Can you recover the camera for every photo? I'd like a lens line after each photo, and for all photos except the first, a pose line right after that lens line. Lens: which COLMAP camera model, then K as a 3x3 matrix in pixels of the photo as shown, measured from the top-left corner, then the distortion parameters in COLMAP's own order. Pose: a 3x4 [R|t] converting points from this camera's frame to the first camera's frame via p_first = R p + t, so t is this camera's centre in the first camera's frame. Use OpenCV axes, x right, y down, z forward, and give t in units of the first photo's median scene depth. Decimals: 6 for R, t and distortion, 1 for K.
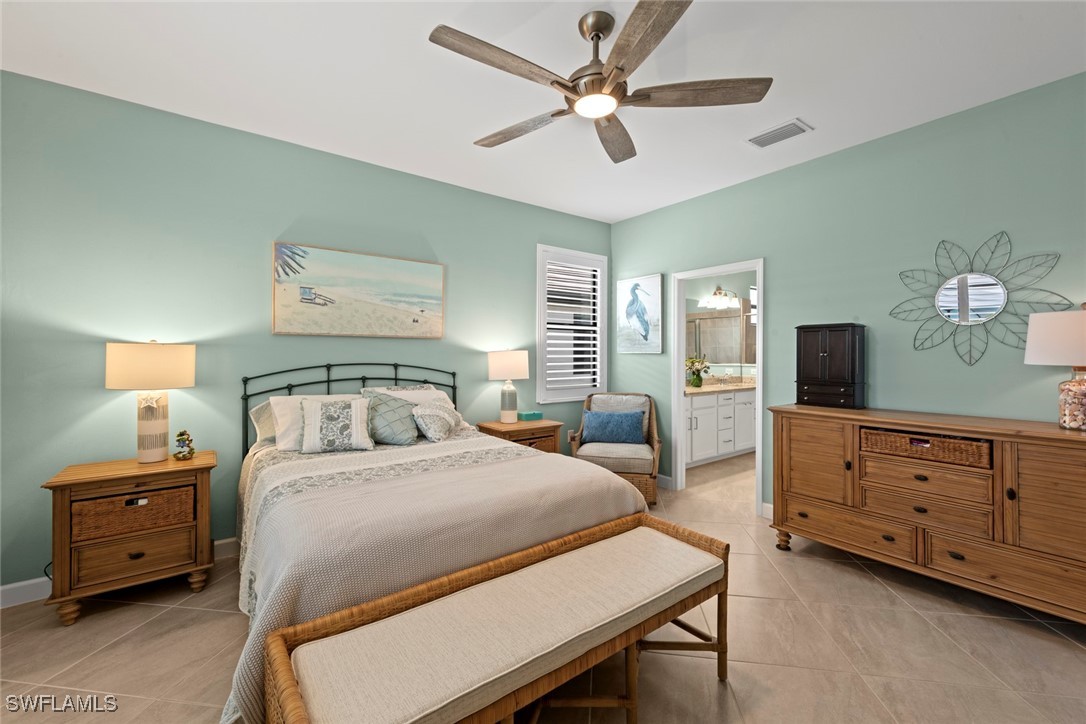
lens RADIAL K [[430.3, 0, 548.3], [0, 430.3, 357.8], [0, 0, 1]] dist [0.008518, -0.000639]
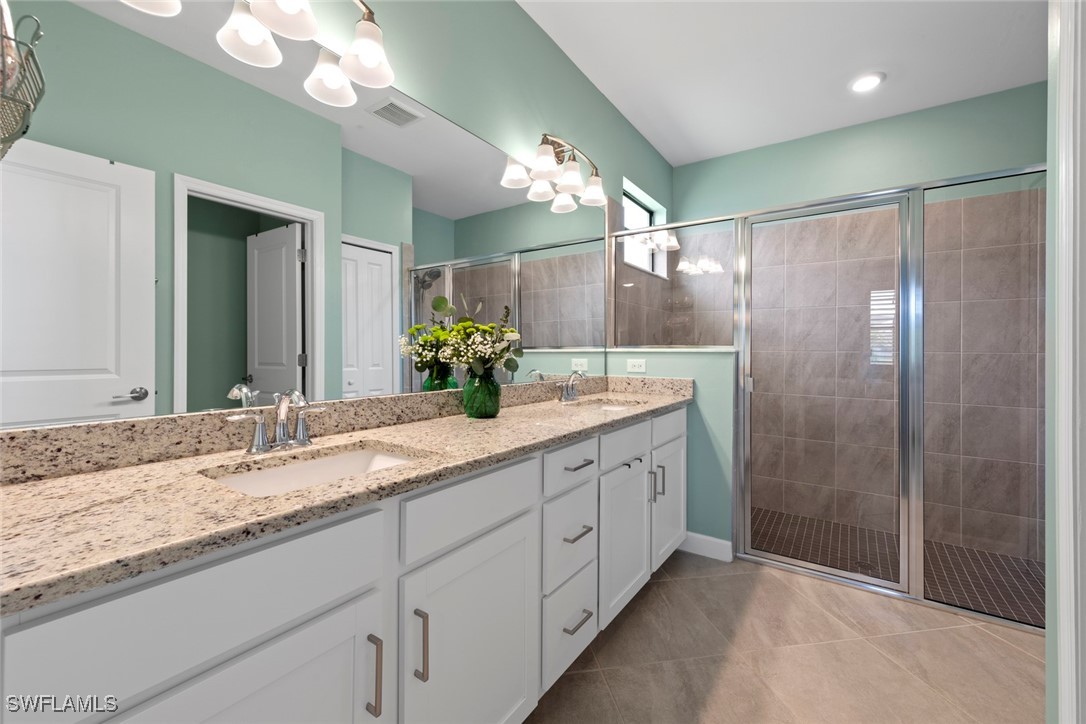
lens RADIAL K [[430.3, 0, 541.1], [0, 430.3, 355.5], [0, 0, 1]] dist [0.008518, -0.000639]
pose [[0.949904, 0.002076, 0.312534, 0.290909], [-0.002051, 0.999998, -0.000408, 0.025267], [-0.312534, -0.000253, 0.949906, 0.706589]]
